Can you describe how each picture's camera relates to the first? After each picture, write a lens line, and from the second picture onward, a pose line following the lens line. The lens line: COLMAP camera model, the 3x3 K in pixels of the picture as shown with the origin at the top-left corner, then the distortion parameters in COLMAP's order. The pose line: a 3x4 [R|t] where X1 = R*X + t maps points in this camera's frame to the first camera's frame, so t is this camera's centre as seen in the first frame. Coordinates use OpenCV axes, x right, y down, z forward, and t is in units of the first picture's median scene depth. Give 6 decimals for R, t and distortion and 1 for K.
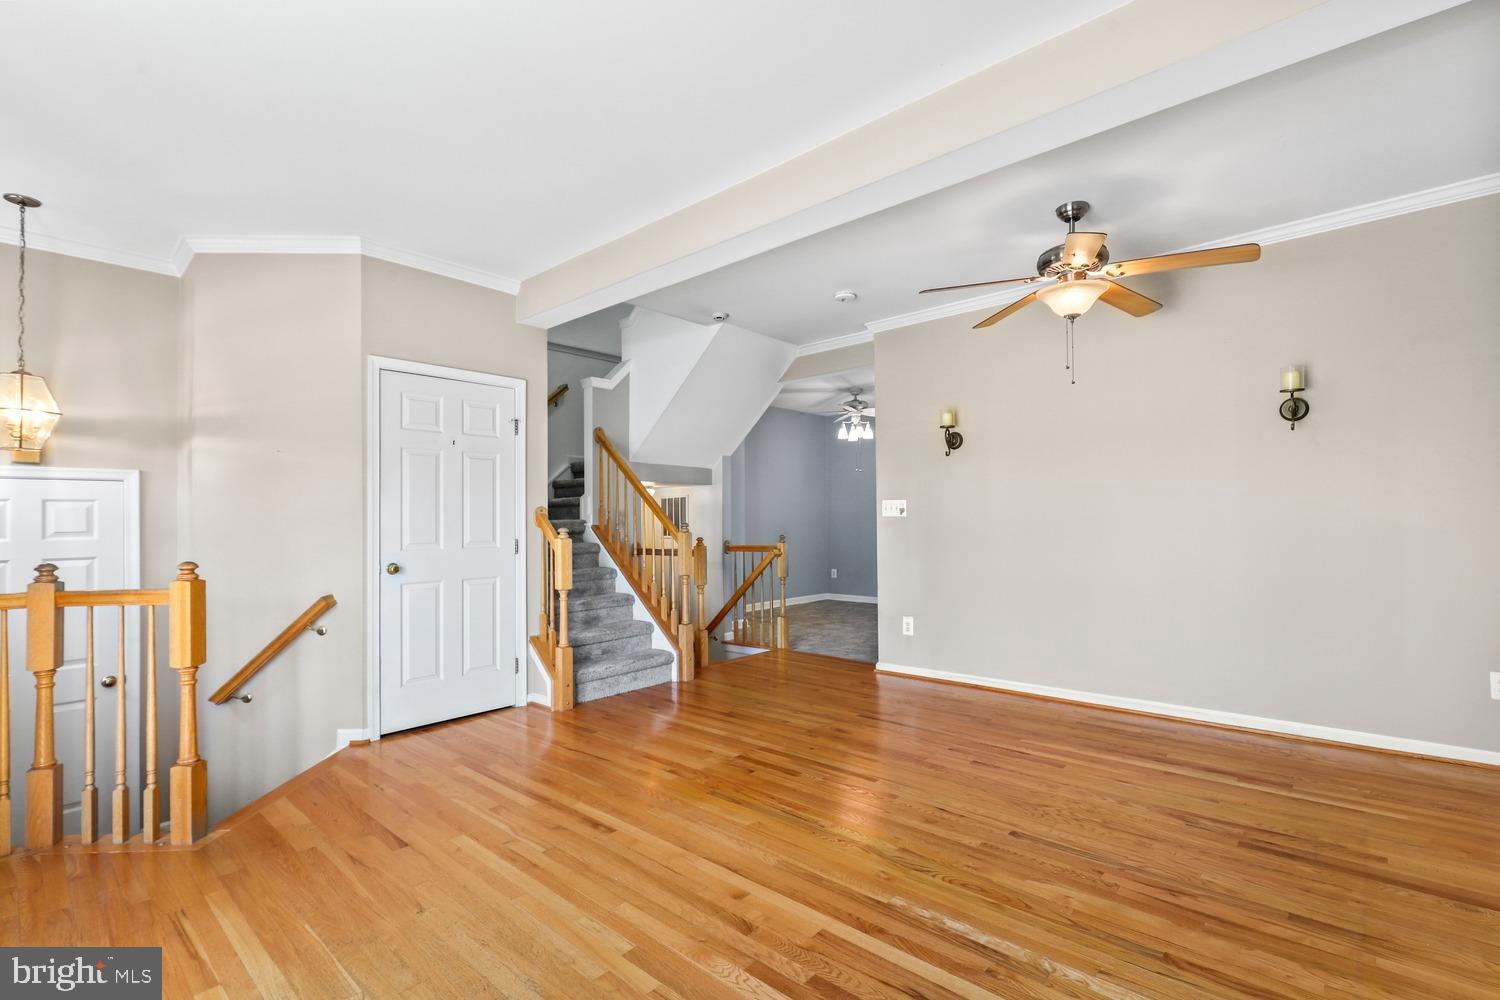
lens RADIAL K [[683.2, 0, 738.5], [0, 683.2, 506.9], [0, 0, 1]] dist [0.000621, -0.001018]
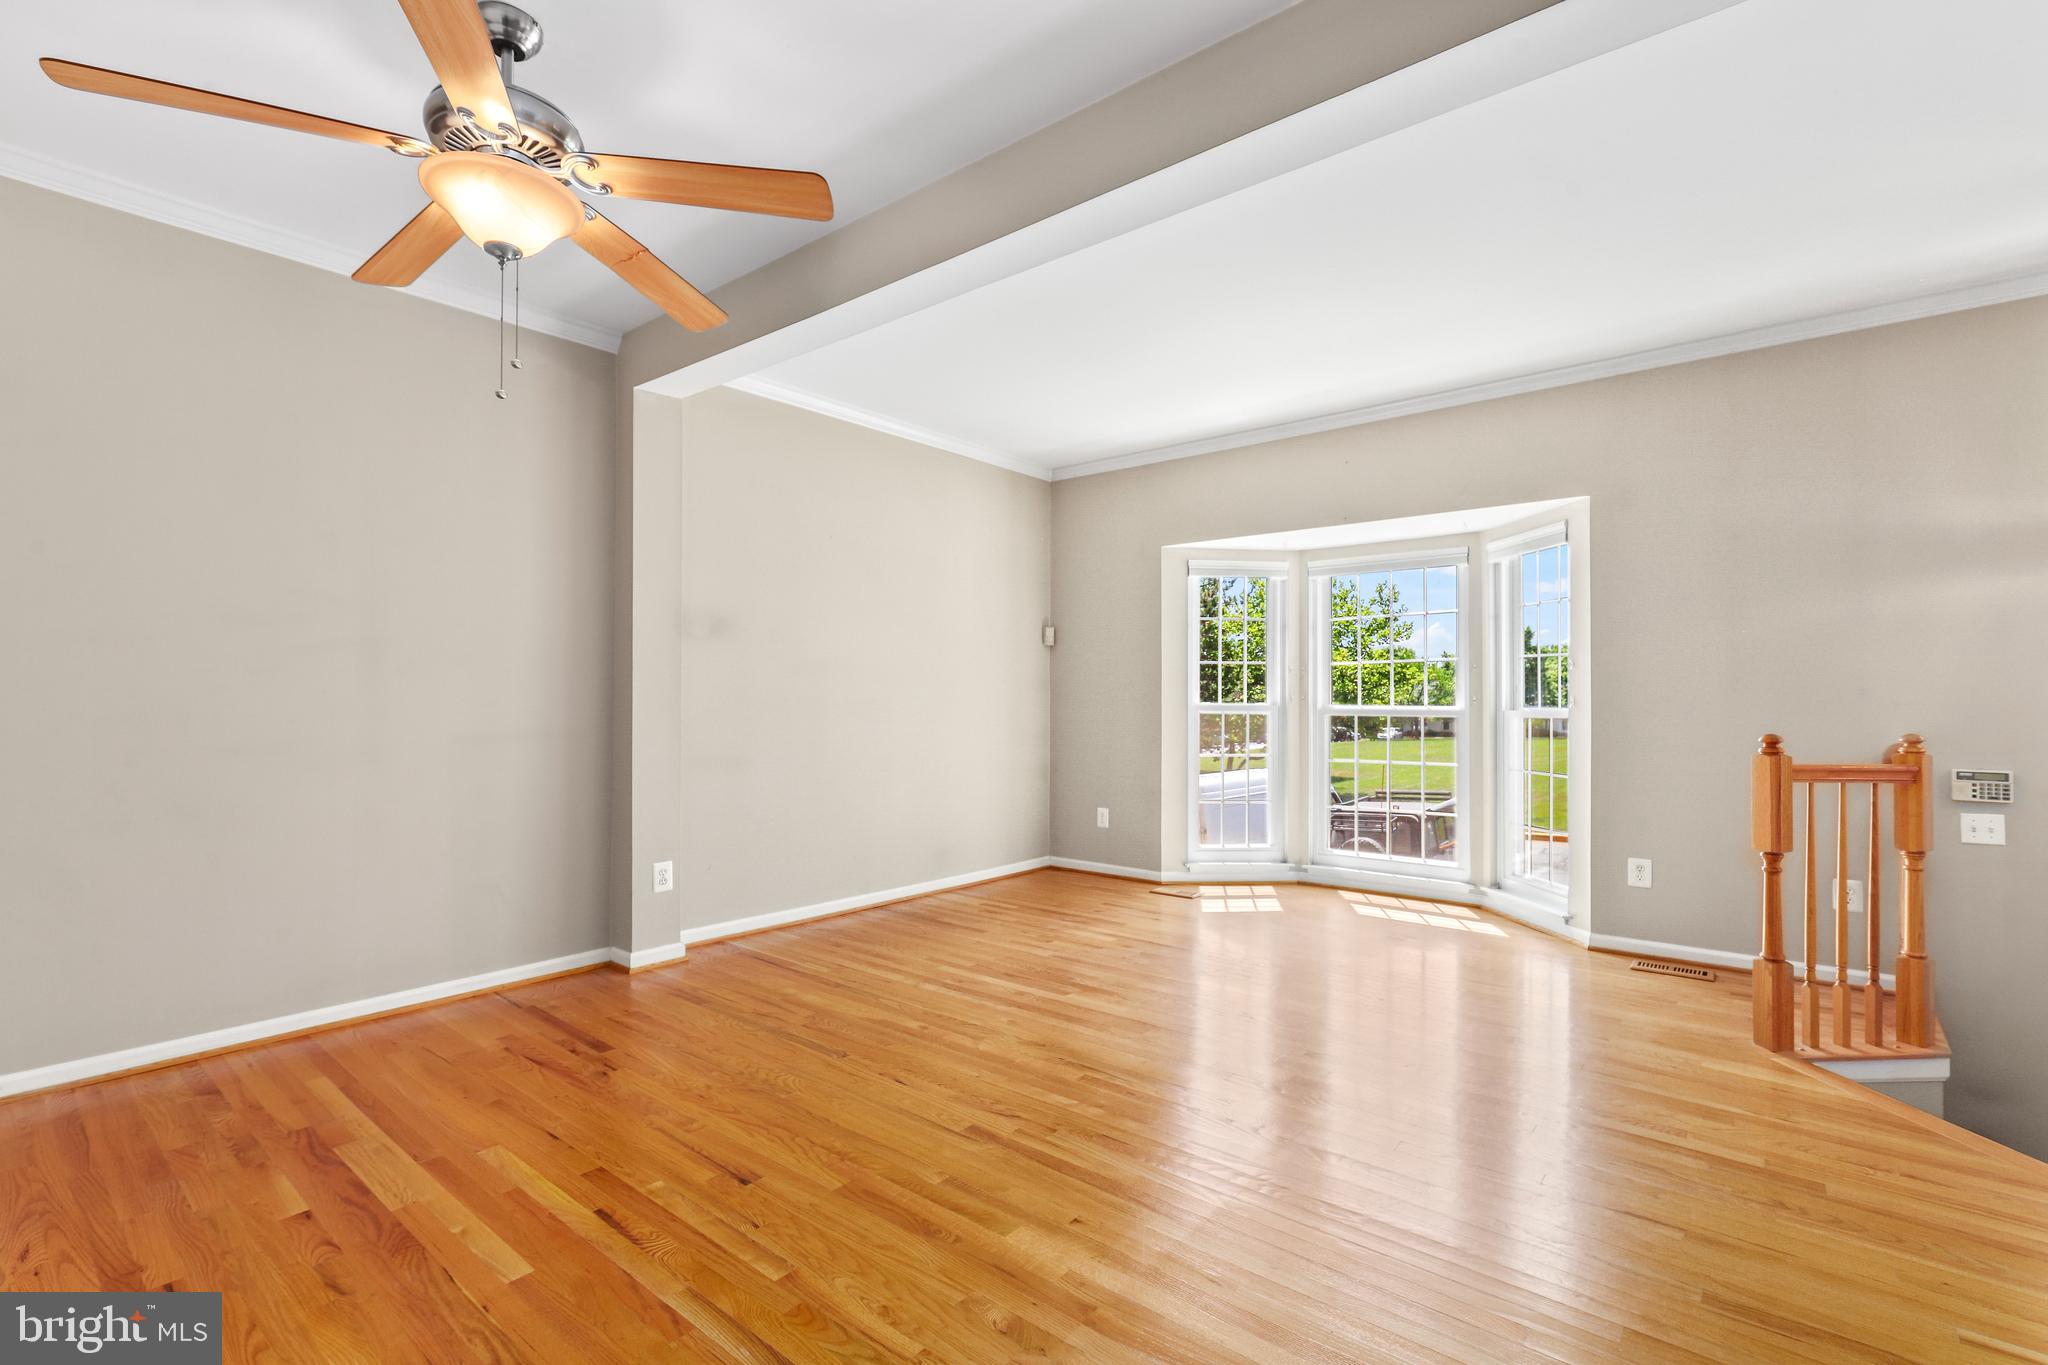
lens RADIAL K [[932.7, 0, 998.6], [0, 932.7, 691.4], [0, 0, 1]] dist [0.000621, -0.001018]
pose [[-0.999234, 0.006971, -0.038520, 0.171347], [0.008161, 0.999491, -0.030834, 0.036690], [0.038285, -0.031125, -0.998782, 1.545829]]
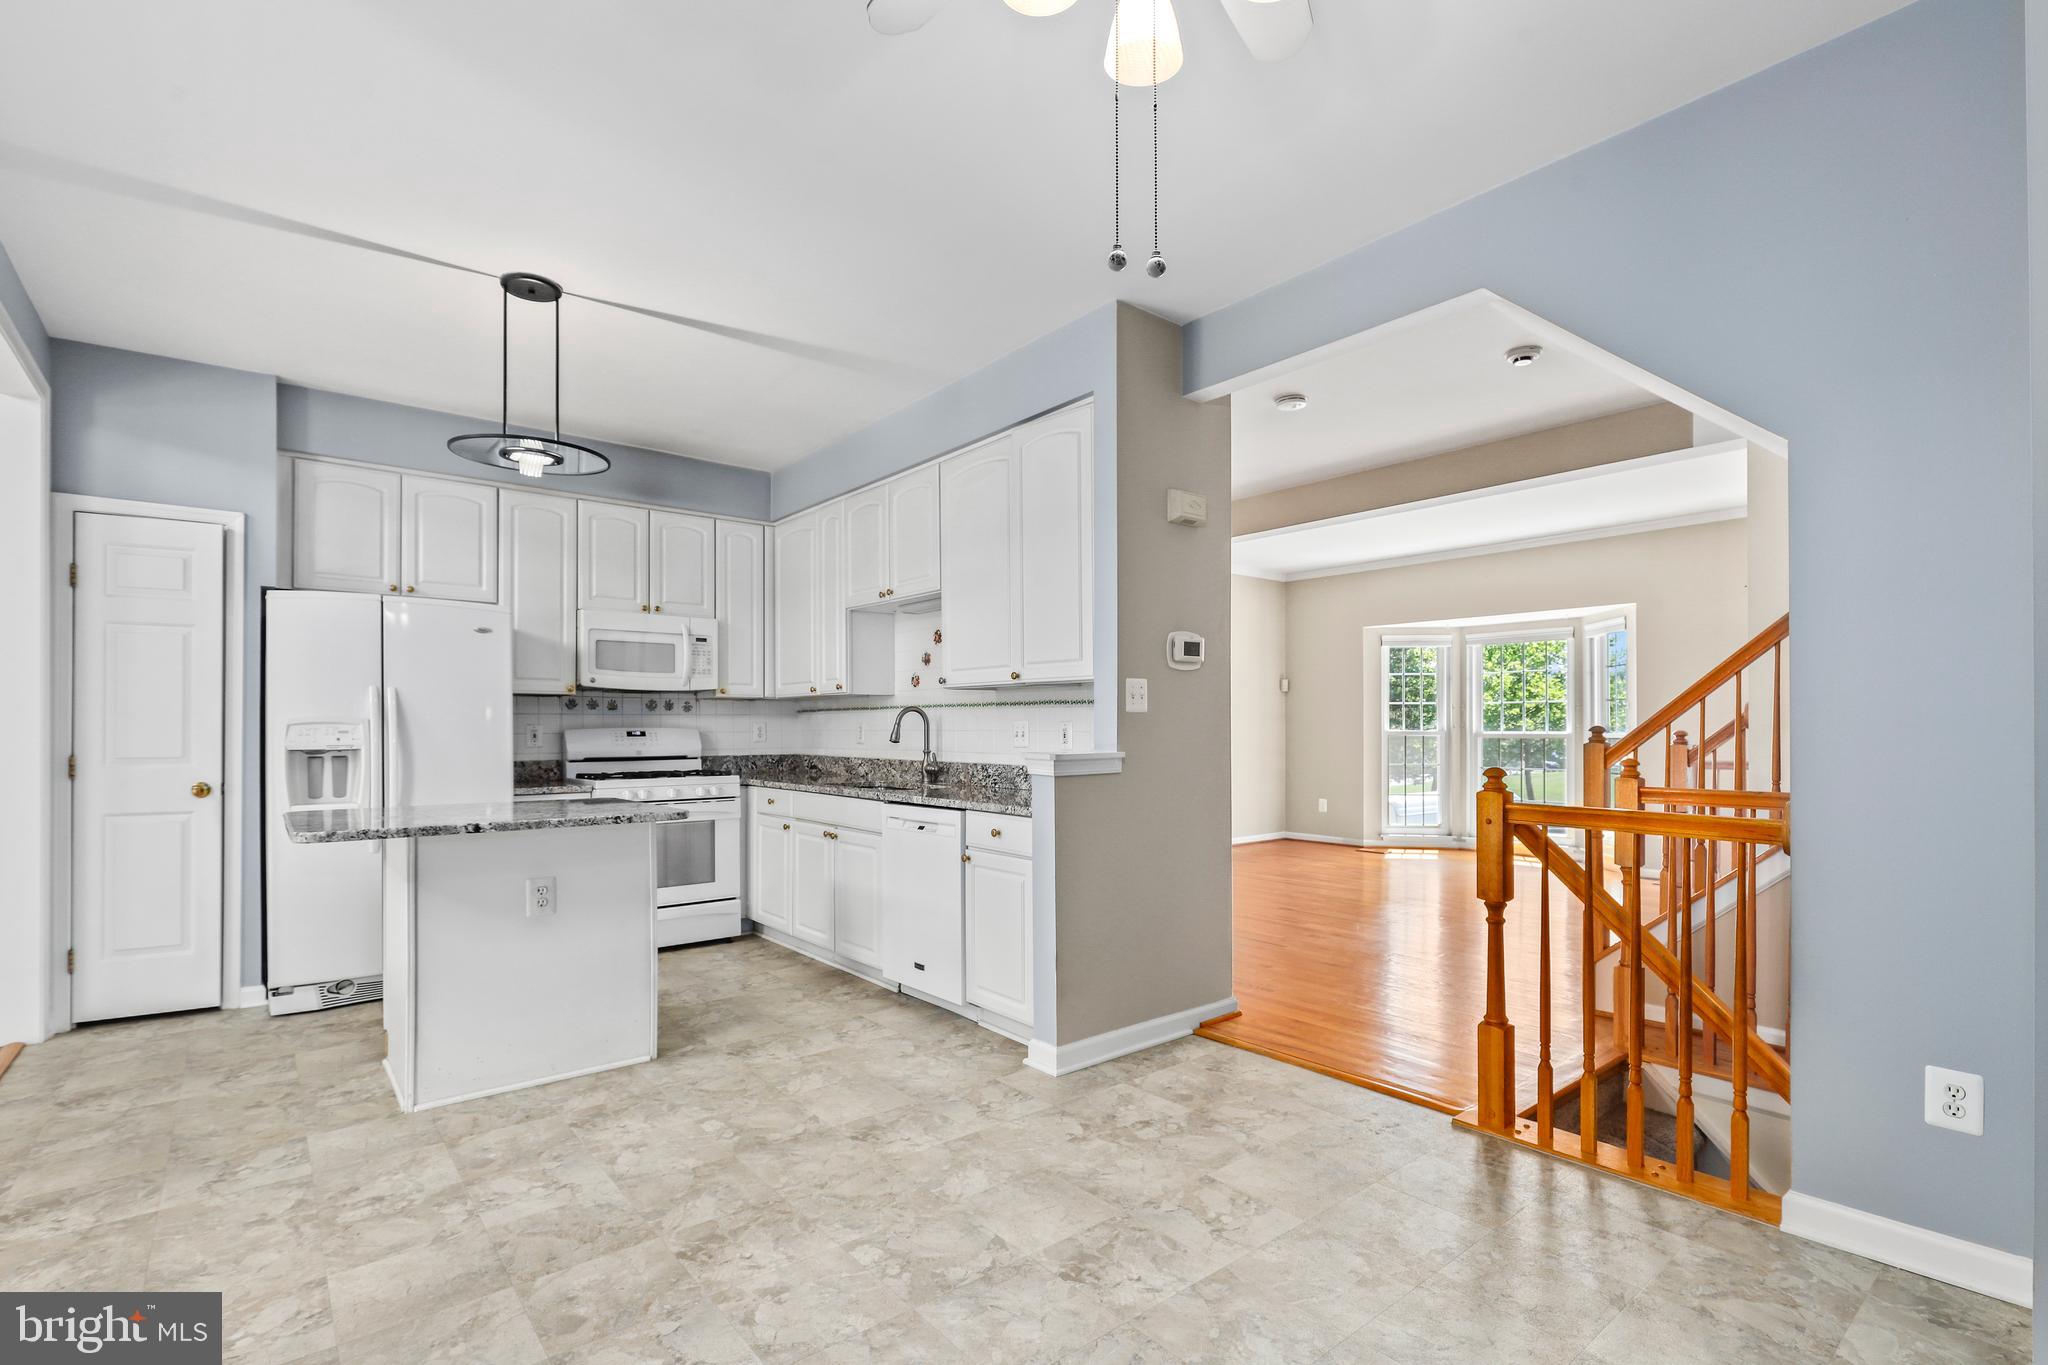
lens RADIAL K [[932.7, 0, 1015.9], [0, 932.7, 725.5], [0, 0, 1]] dist [0.000621, -0.001018]
pose [[-0.988366, 0.011395, 0.151664, 0.361053], [0.007706, 0.999660, -0.024890, 0.053111], [-0.151896, -0.023432, -0.988119, 2.526021]]
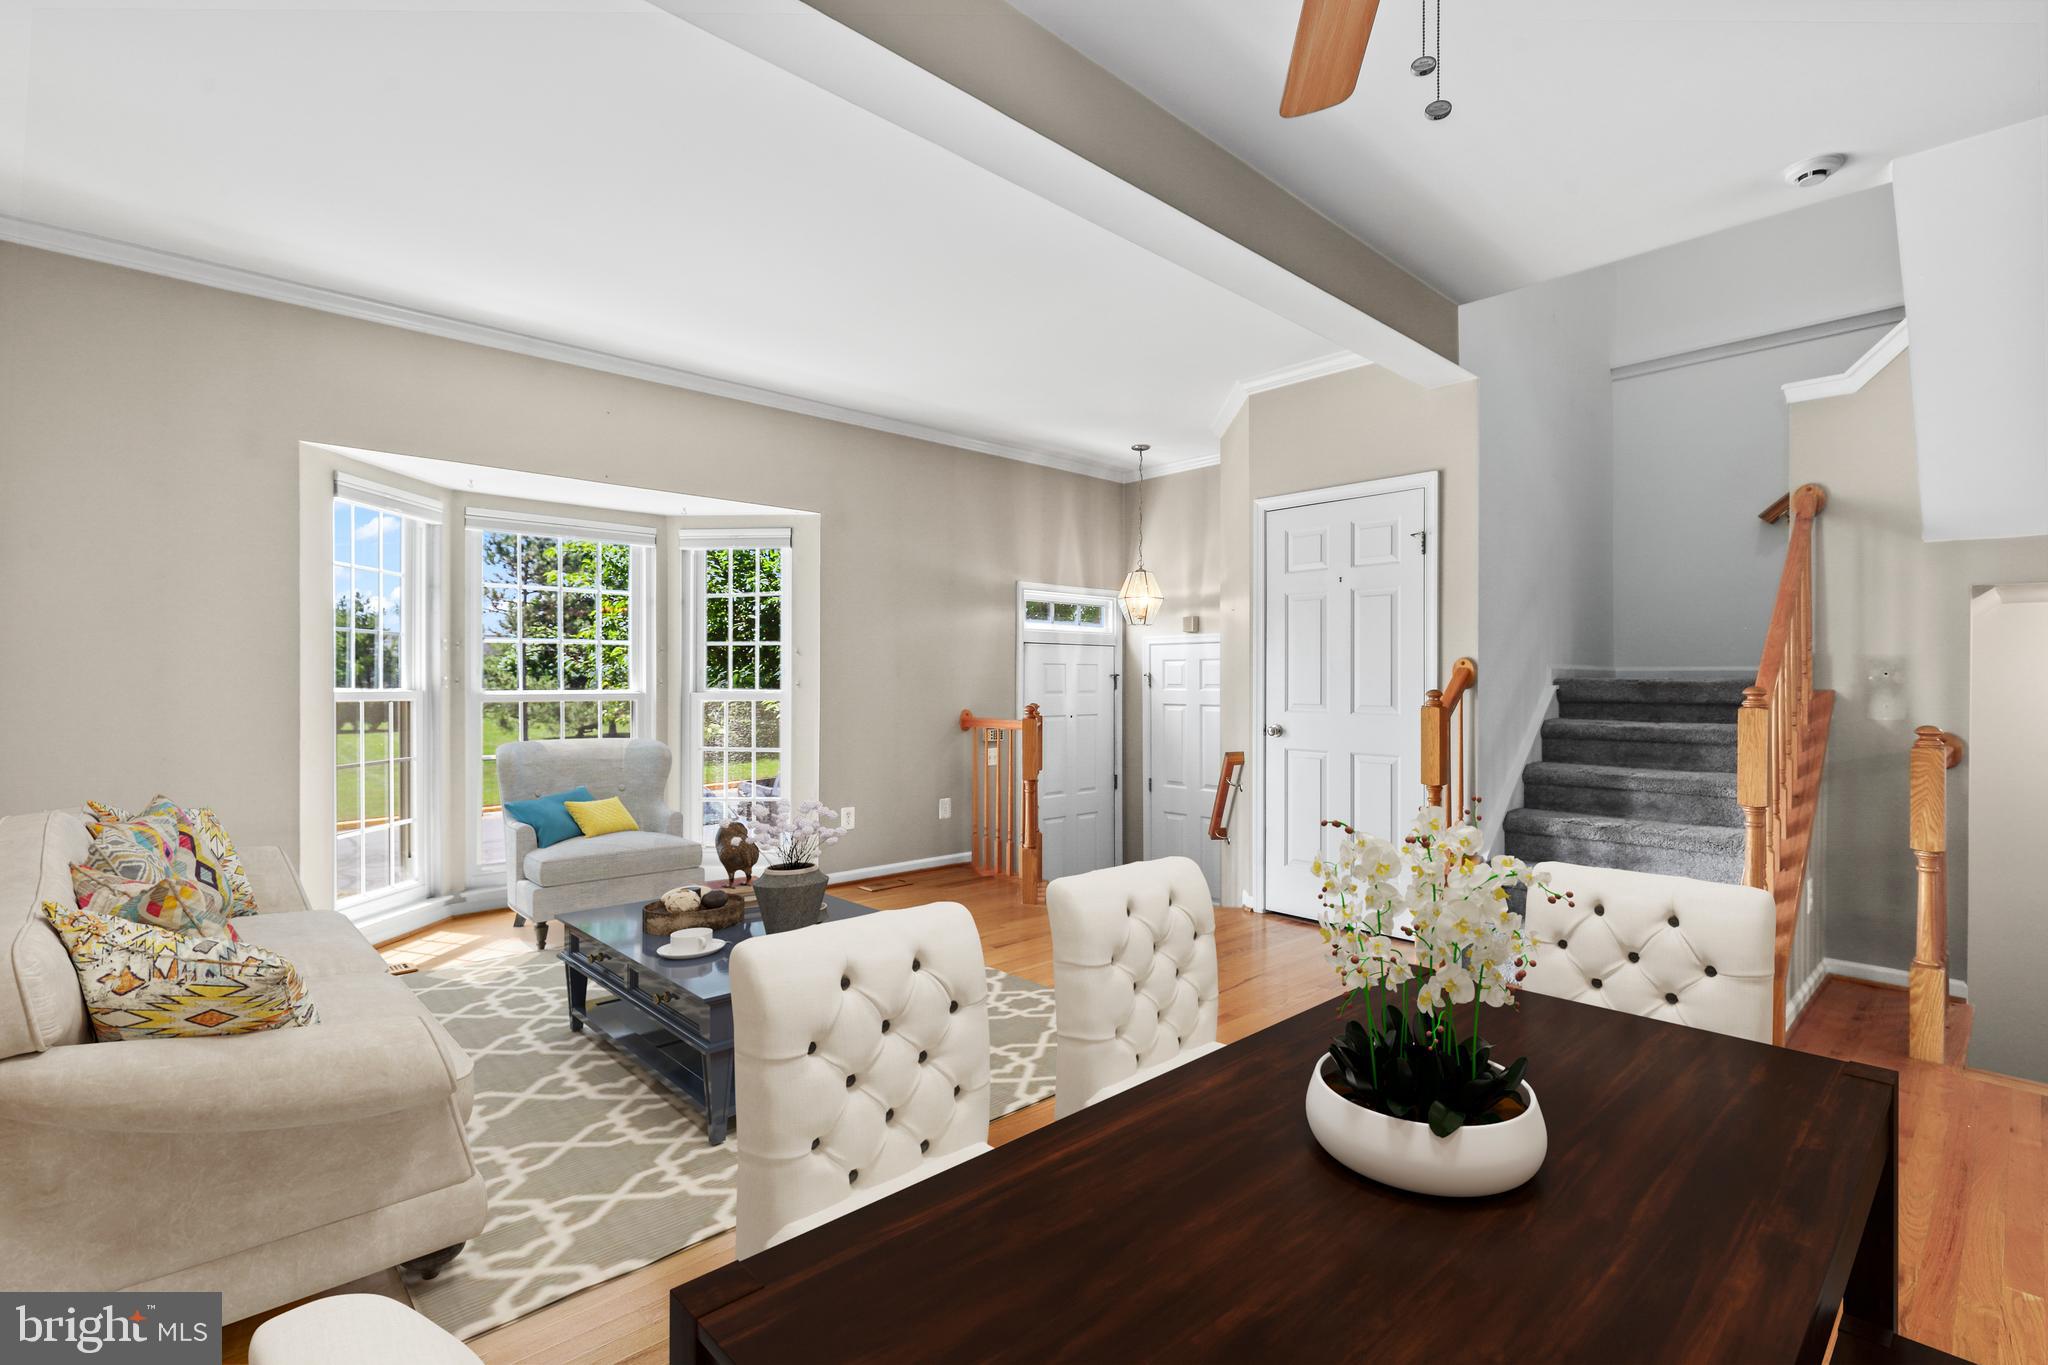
lens RADIAL K [[932.7, 0, 1045.6], [0, 932.7, 679.6], [0, 0, 1]] dist [0.000621, -0.001018]
pose [[-0.081120, 0.011204, -0.996641, 0.780628], [0.020040, 0.999753, 0.009608, 0.005384], [0.996503, -0.019193, -0.081325, 0.840619]]
